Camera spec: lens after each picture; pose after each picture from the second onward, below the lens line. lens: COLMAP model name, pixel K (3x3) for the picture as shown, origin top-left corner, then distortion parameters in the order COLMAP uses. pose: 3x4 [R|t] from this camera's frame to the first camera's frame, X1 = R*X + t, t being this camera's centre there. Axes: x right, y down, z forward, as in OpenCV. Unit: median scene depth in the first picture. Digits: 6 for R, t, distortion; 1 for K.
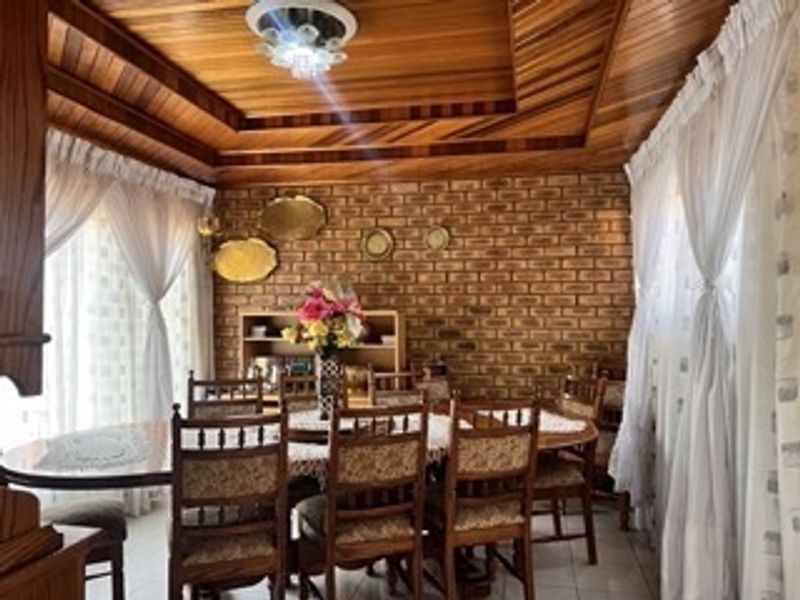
lens RADIAL K [[604.1, 0, 402.5], [0, 604.1, 300.4], [0, 0, 1]] dist [0.054065, -0.024791]
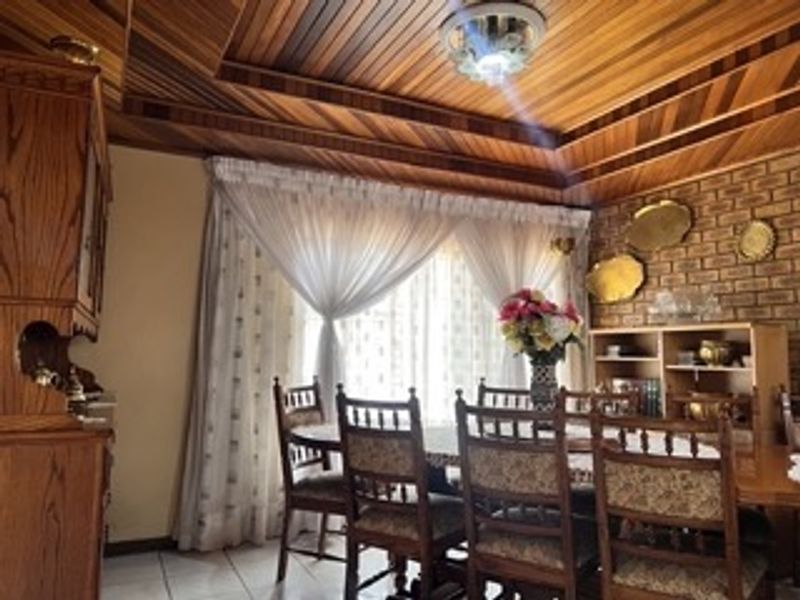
lens RADIAL K [[604.1, 0, 400.3], [0, 604.1, 300.5], [0, 0, 1]] dist [0.054065, -0.024791]
pose [[0.611253, -0.063652, -0.788872, 0.301019], [0.005087, 0.997056, -0.076508, 0.042398], [0.791419, 0.042753, 0.609777, 0.156271]]
